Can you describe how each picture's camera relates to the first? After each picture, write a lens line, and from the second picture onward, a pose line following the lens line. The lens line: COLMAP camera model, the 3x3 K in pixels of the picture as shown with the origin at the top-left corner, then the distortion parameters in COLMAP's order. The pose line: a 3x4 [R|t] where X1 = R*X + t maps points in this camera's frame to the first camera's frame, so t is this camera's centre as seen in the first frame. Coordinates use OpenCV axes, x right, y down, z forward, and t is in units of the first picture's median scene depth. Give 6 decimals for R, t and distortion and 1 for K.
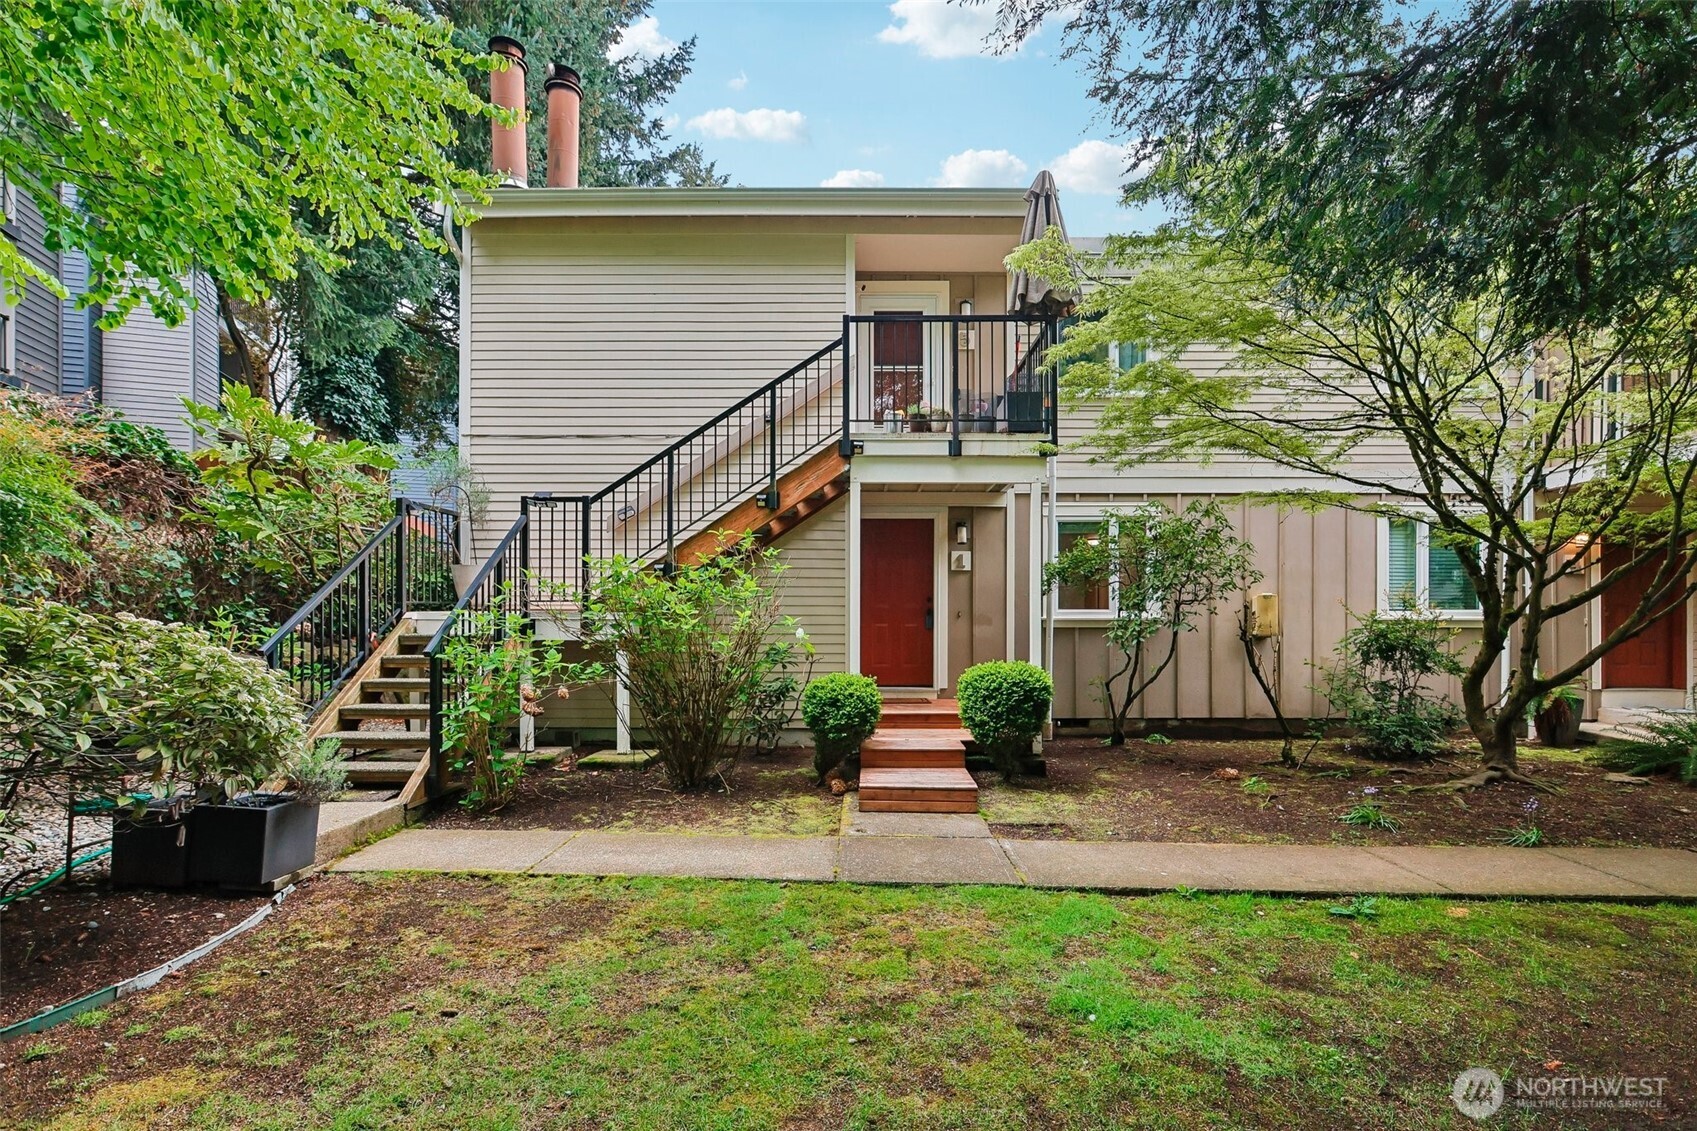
lens RADIAL K [[768.3, 0, 852.1], [0, 768.3, 619.7], [0, 0, 1]] dist [0.000483, 0.000627]
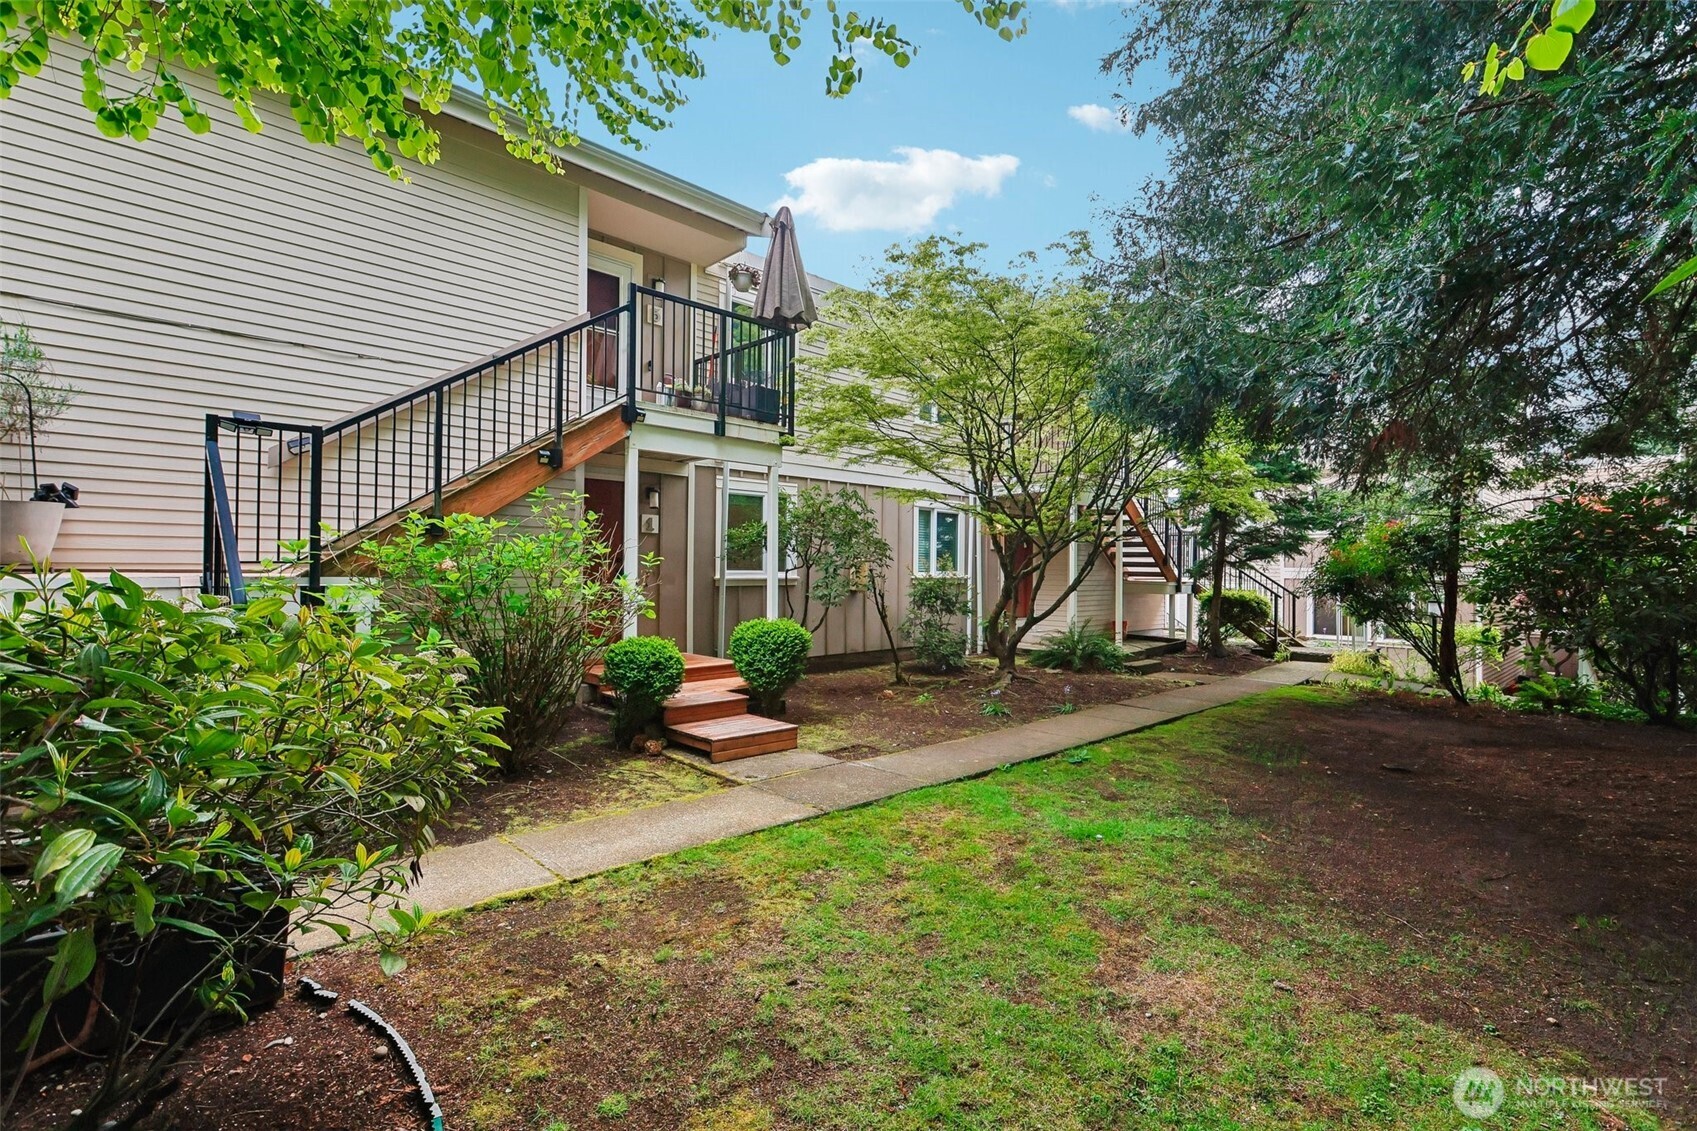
lens RADIAL K [[750.0, 0, 855.6], [0, 750.0, 564.1], [0, 0, 1]] dist [0.000217, 0.000417]
pose [[0.716854, 0.009745, 0.697155, -0.536859], [-0.006911, 0.999953, -0.006872, -0.023521], [-0.697189, 0.000108, 0.716887, 0.094435]]
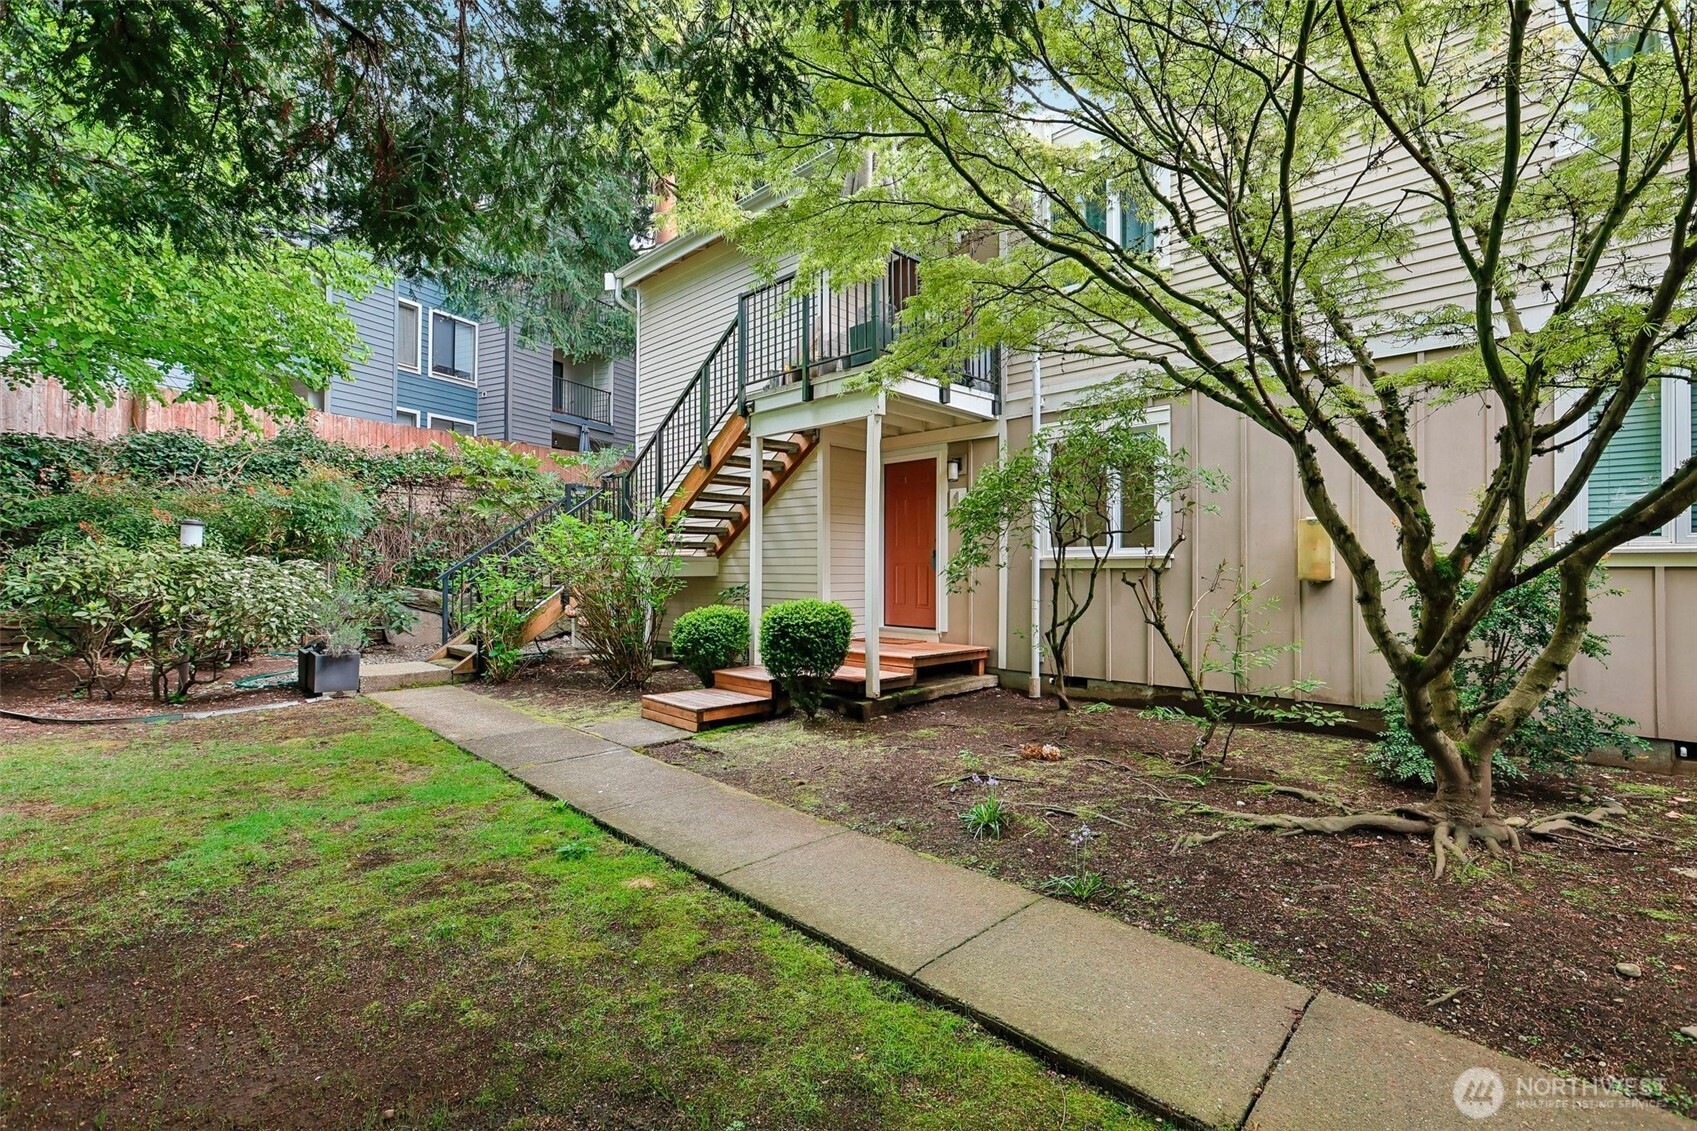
lens RADIAL K [[750.0, 0, 855.6], [0, 750.0, 564.1], [0, 0, 1]] dist [0.000217, 0.000417]
pose [[0.727352, -0.003923, -0.686253, 0.977813], [0.001207, 0.999989, -0.004437, 0.013056], [0.686264, 0.002399, 0.727349, 0.344384]]
